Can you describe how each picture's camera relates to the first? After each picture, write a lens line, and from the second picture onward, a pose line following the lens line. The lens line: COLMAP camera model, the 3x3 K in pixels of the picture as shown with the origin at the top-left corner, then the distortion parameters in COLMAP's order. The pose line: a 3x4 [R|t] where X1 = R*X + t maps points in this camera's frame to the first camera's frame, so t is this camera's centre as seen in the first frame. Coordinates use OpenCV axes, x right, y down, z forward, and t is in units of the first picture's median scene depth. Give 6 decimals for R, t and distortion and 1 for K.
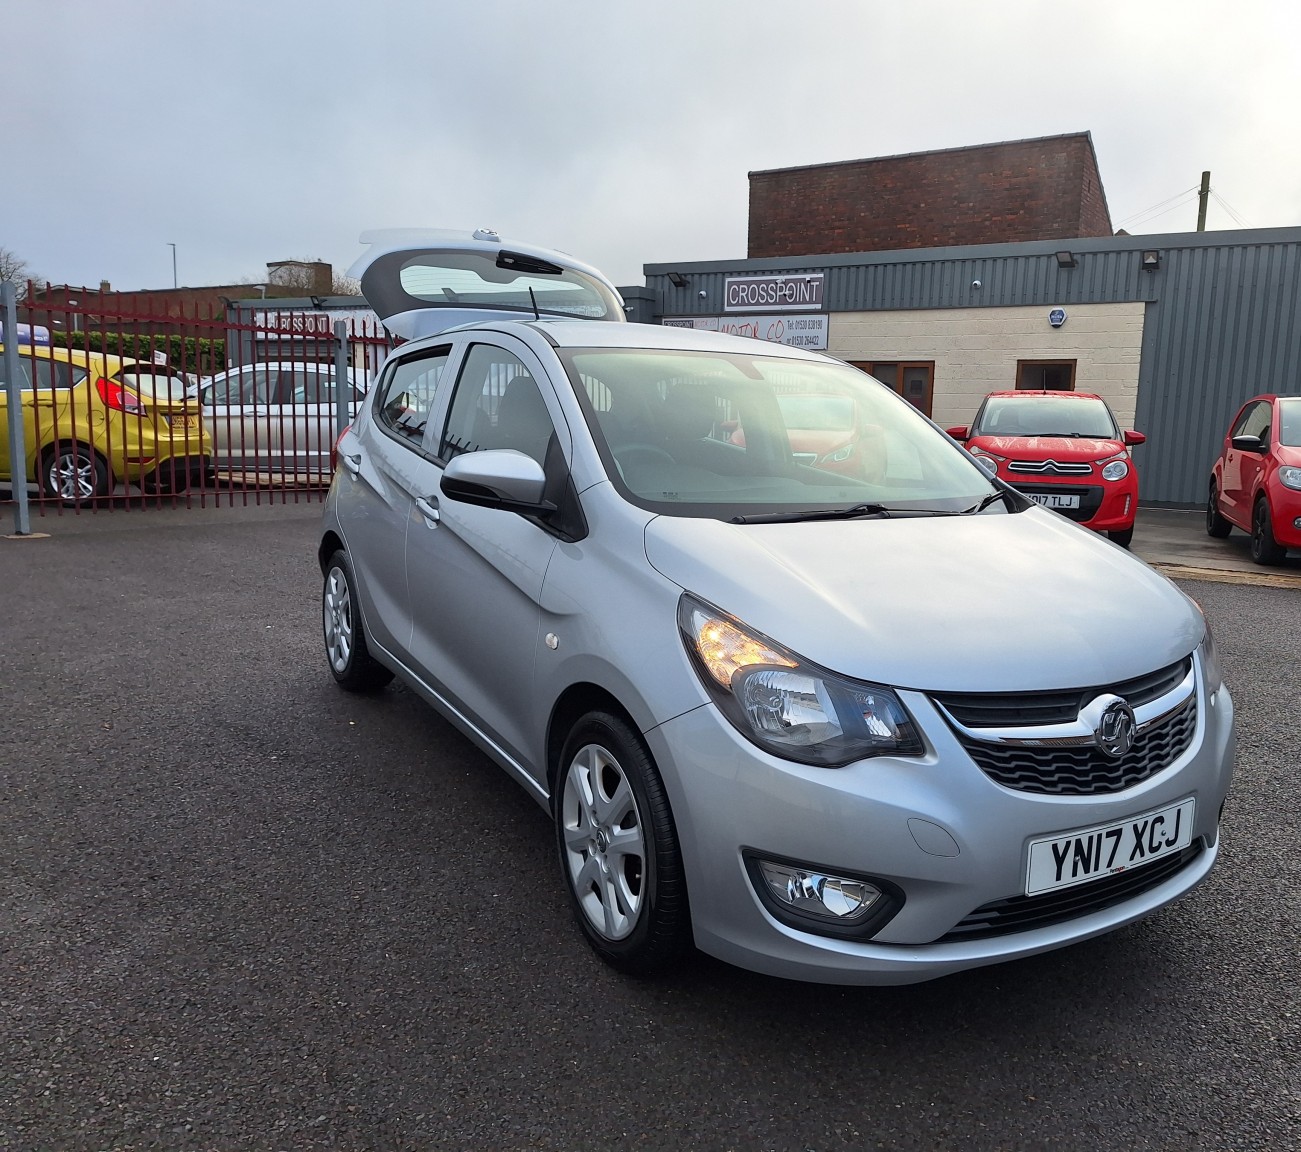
lens RADIAL K [[1051.7, 0, 751.6], [0, 1051.7, 559.0], [0, 0, 1]] dist [0.087609, -0.107575]
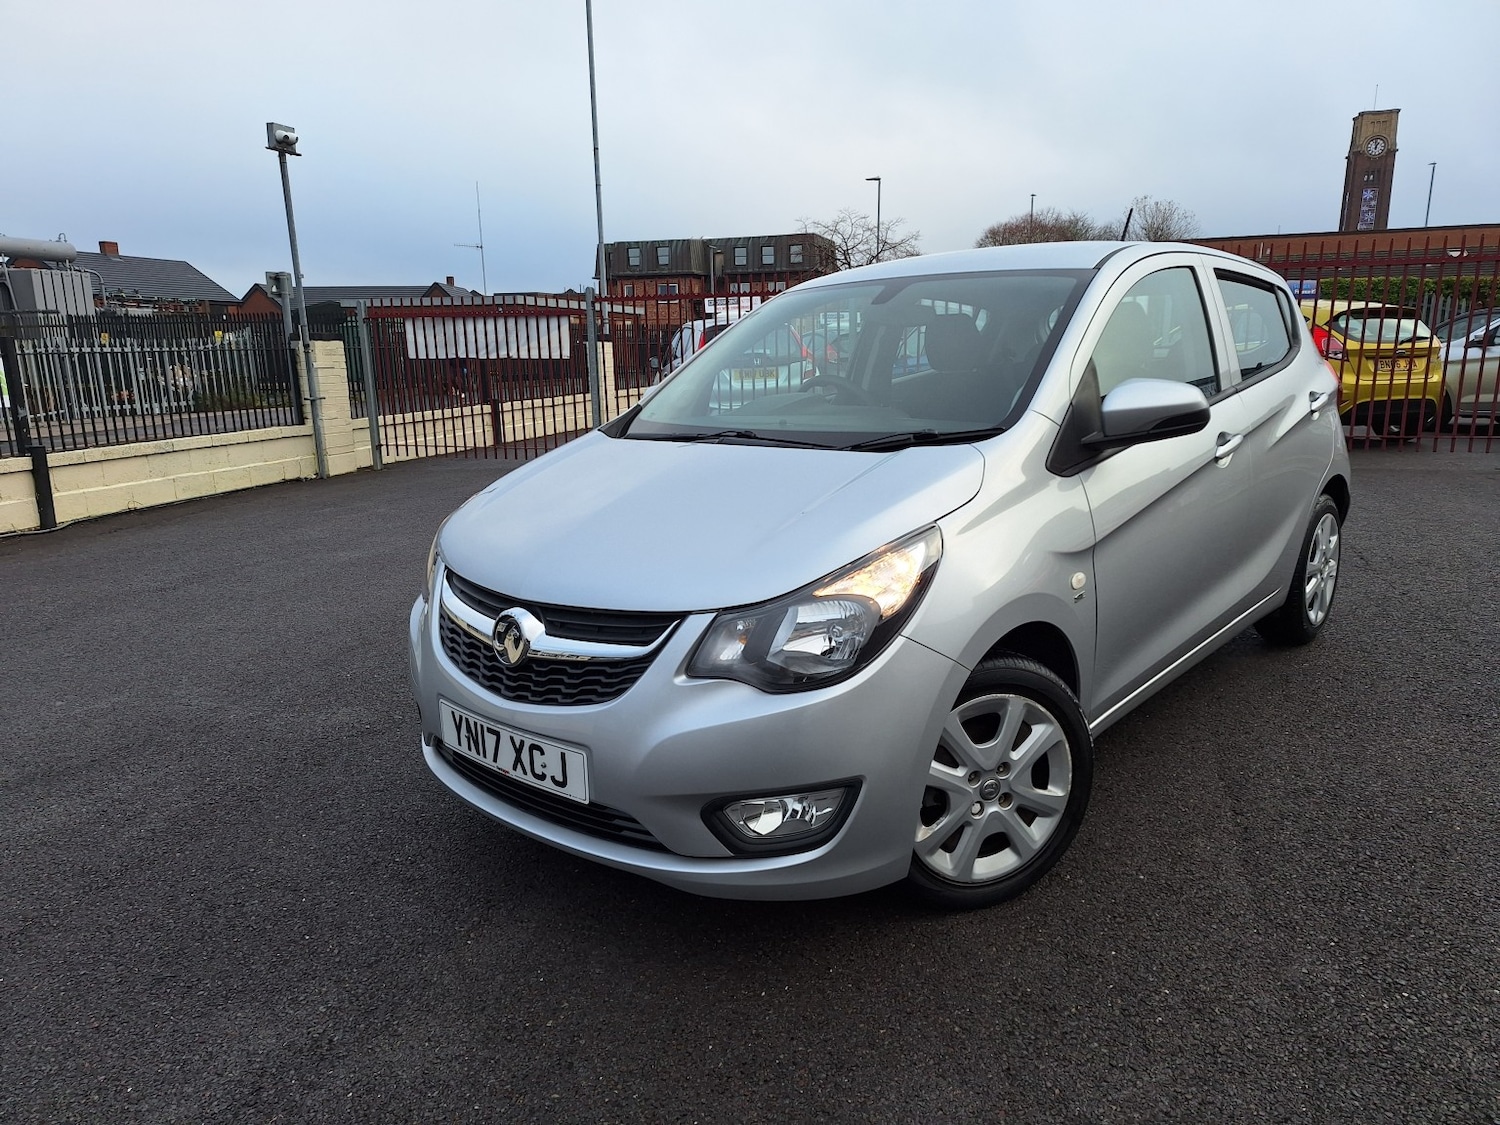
lens RADIAL K [[1028.1, 0, 746.1], [0, 1028.1, 576.1], [0, 0, 1]] dist [0.077579, -0.084817]
pose [[0.247680, 0.164225, -0.954822, 1.219256], [-0.101658, 0.984494, 0.142959, -0.063724], [0.963494, 0.061657, 0.260534, 0.857068]]
